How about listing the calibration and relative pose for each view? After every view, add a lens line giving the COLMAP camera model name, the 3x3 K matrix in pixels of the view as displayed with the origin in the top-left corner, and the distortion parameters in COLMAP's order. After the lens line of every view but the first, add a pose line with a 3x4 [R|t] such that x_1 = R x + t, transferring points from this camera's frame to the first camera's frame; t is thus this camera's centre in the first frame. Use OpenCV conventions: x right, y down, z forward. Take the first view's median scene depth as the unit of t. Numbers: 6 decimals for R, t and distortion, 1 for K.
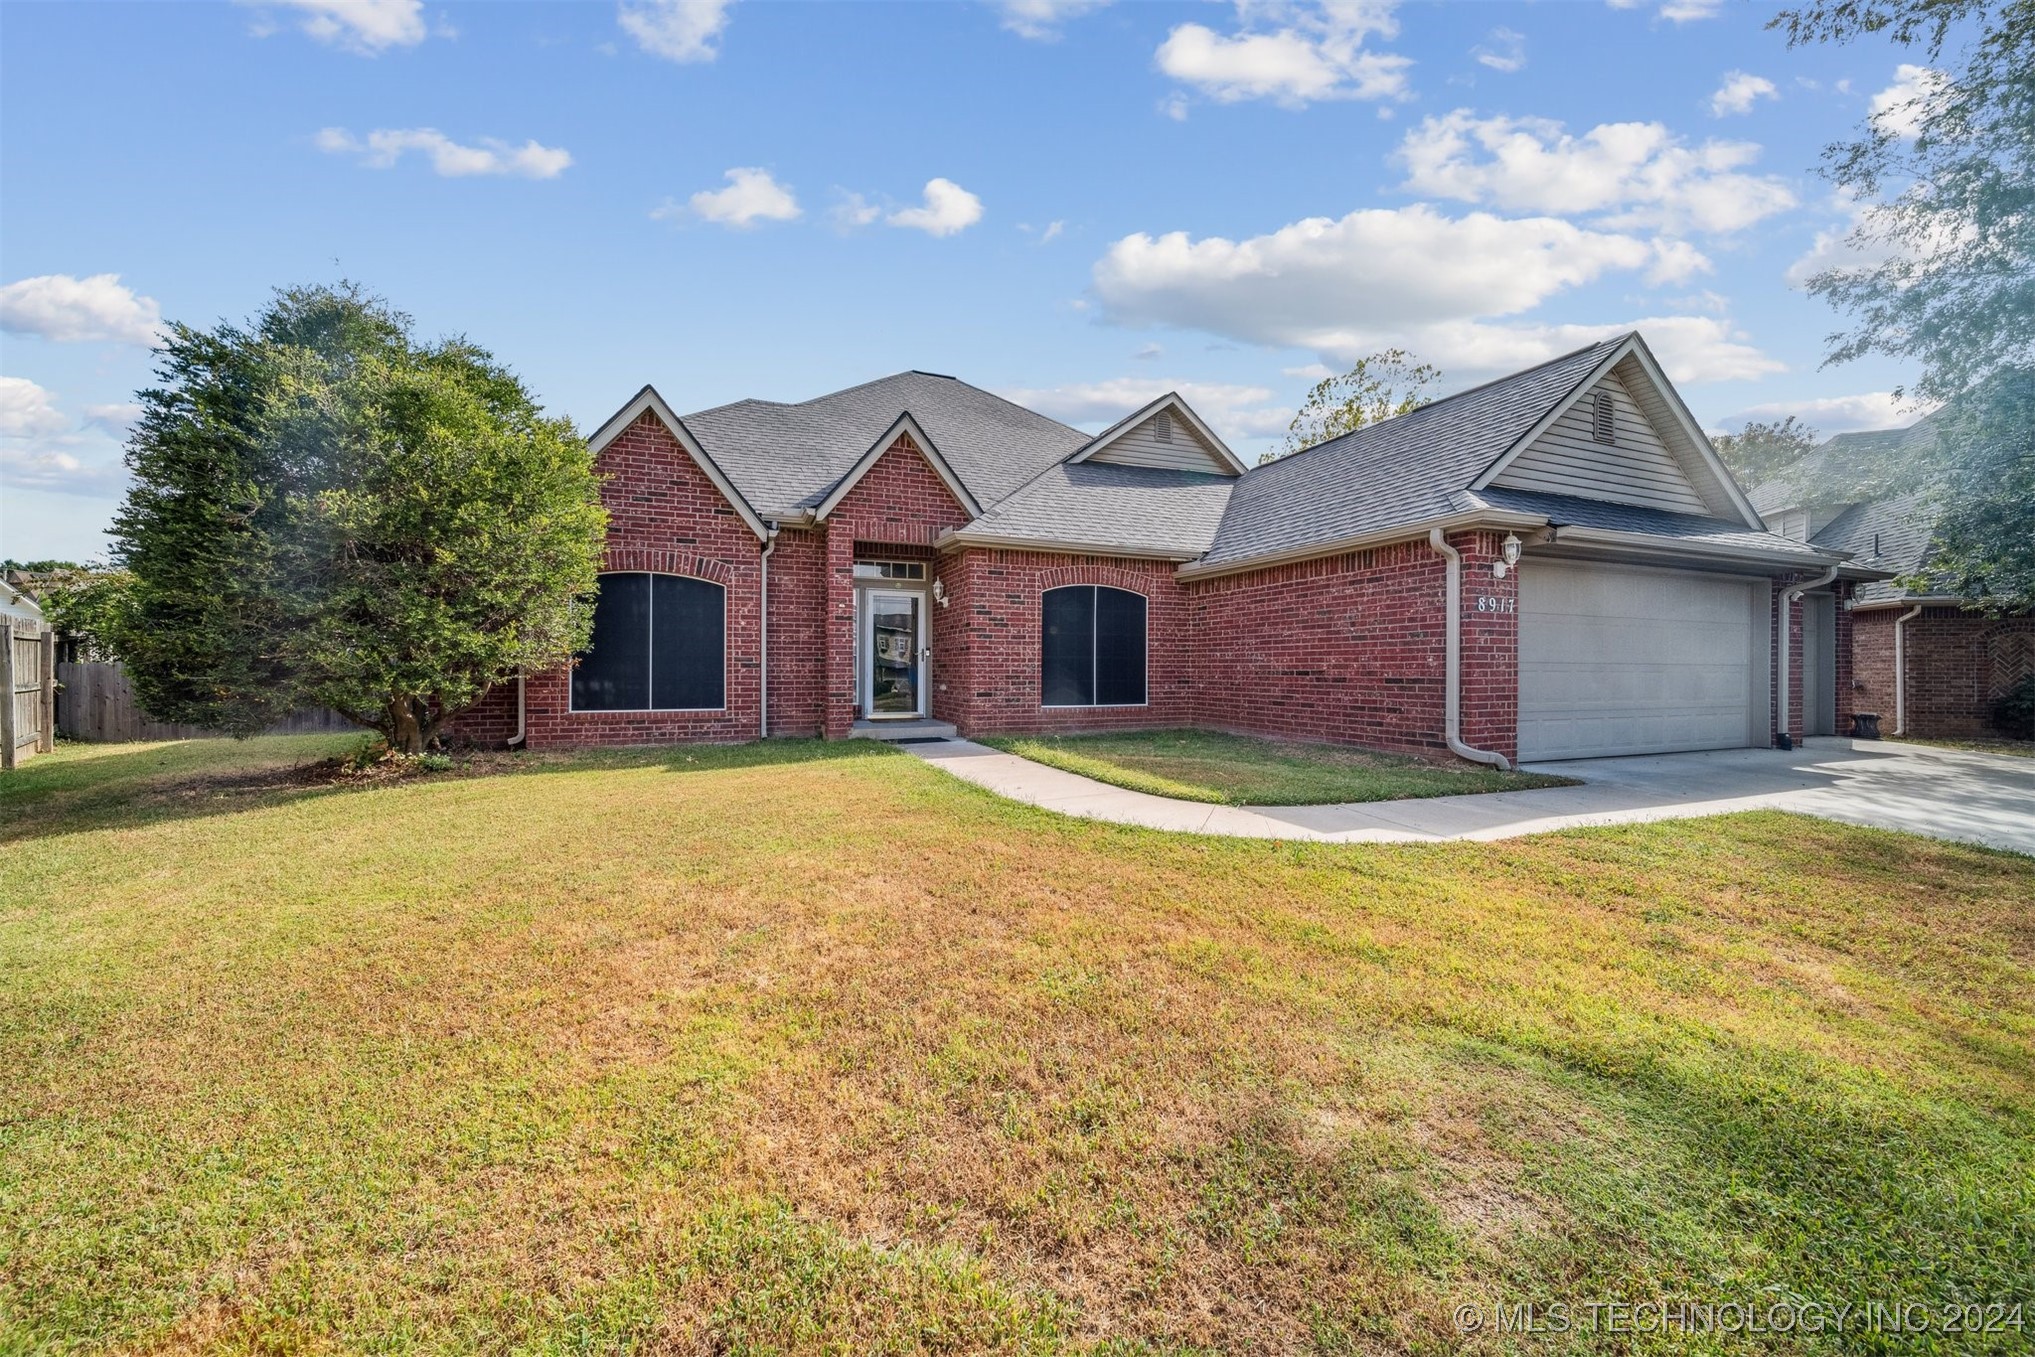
lens RADIAL K [[822.8, 0, 955.2], [0, 822.8, 674.2], [0, 0, 1]] dist [0.014003, -0.000120]
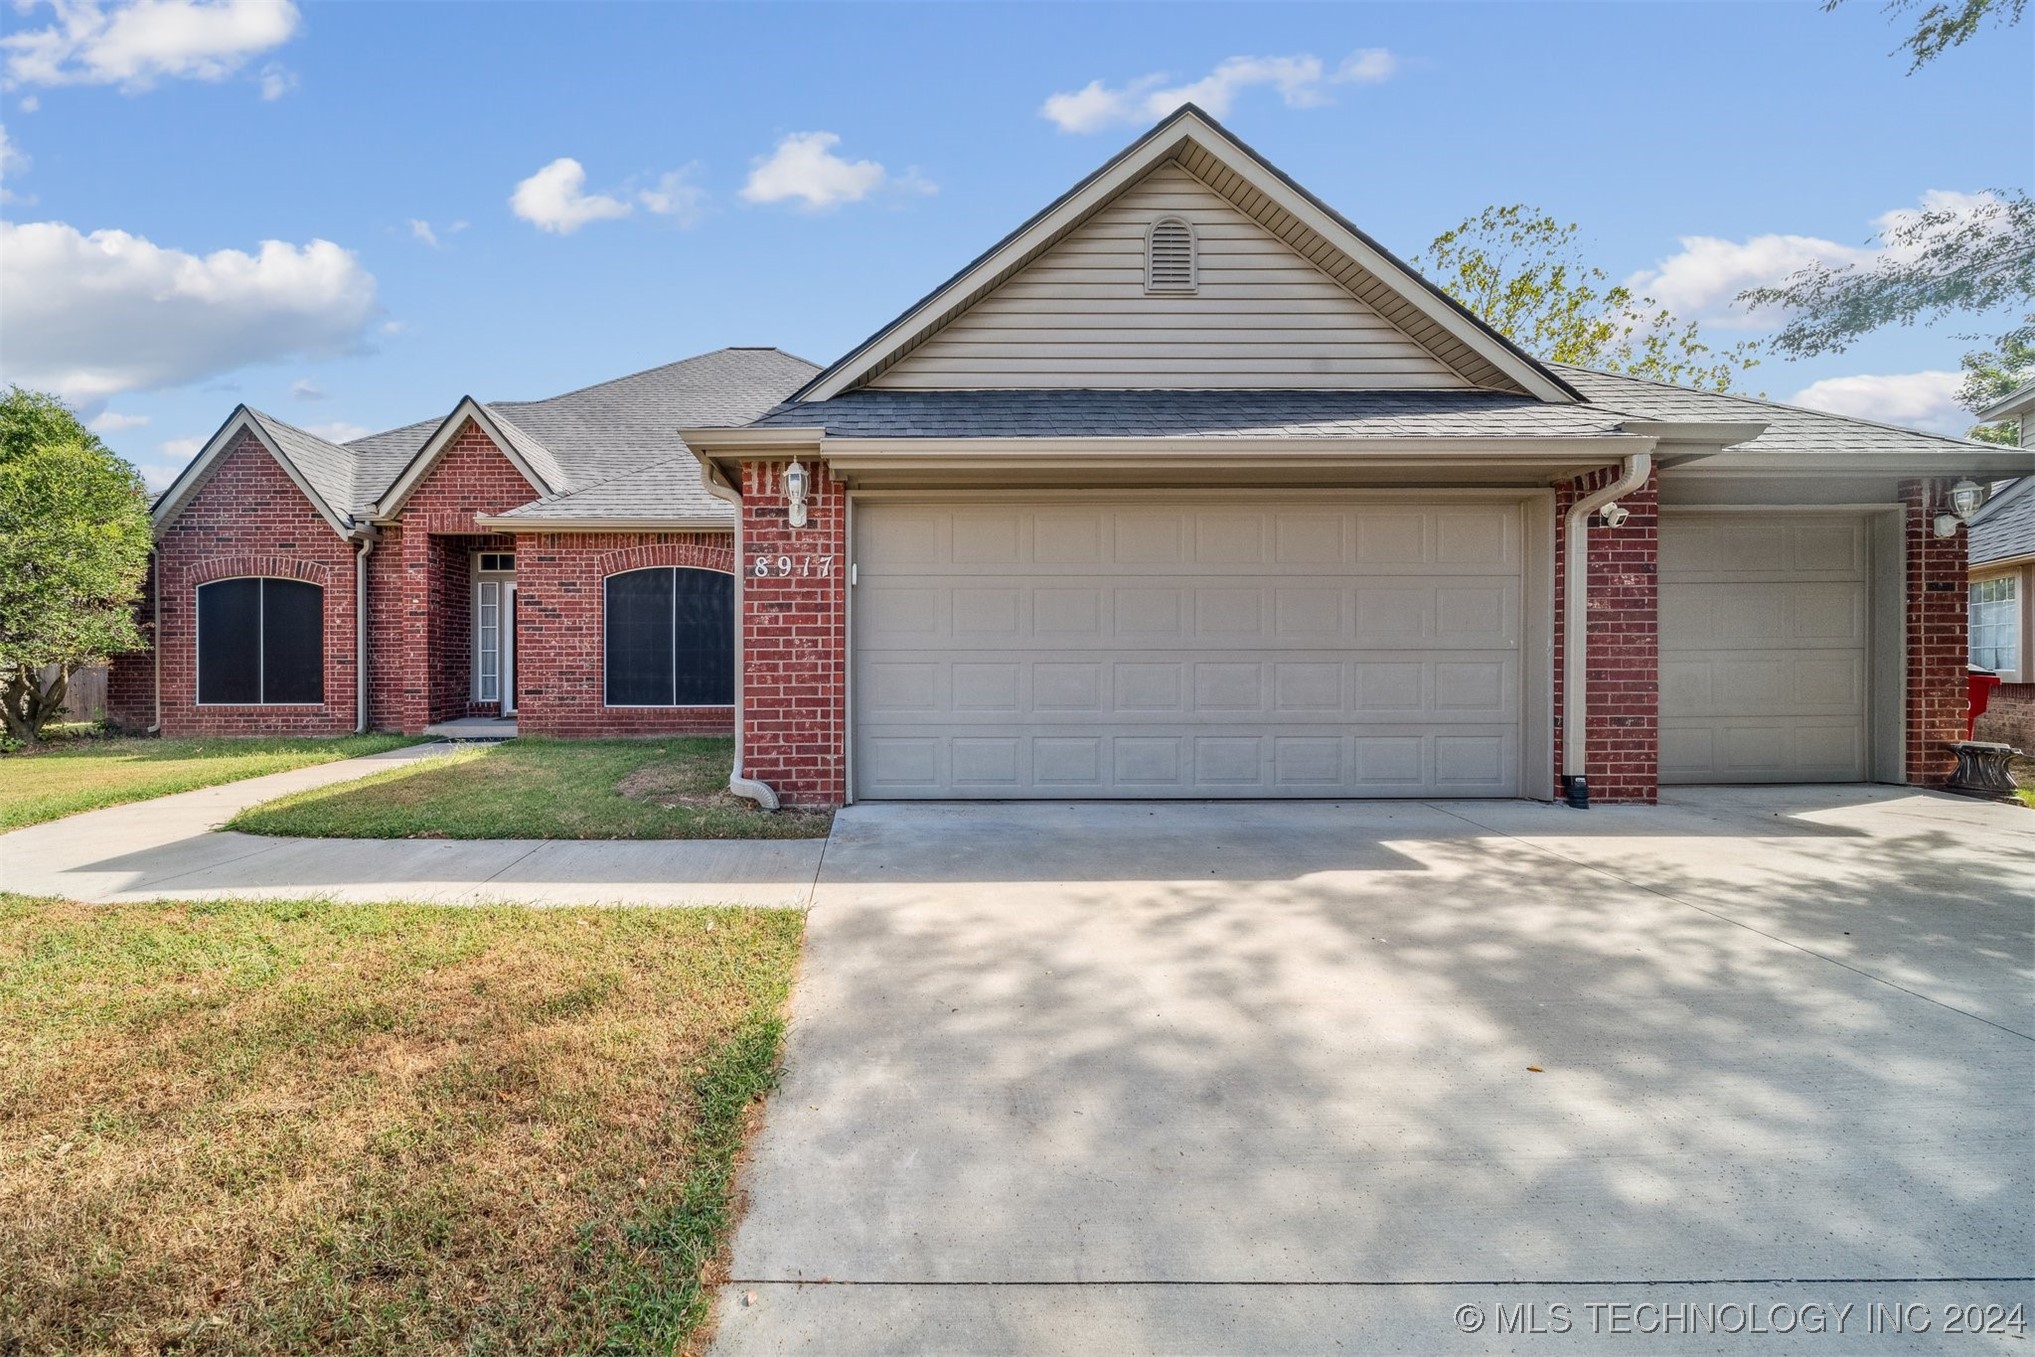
lens RADIAL K [[822.8, 0, 955.2], [0, 822.8, 674.2], [0, 0, 1]] dist [0.014003, -0.000120]
pose [[0.913662, -0.000875, -0.406475, 0.889203], [0.003032, 0.999985, 0.004662, 0.001922], [0.406464, -0.005492, 0.913650, 0.367194]]
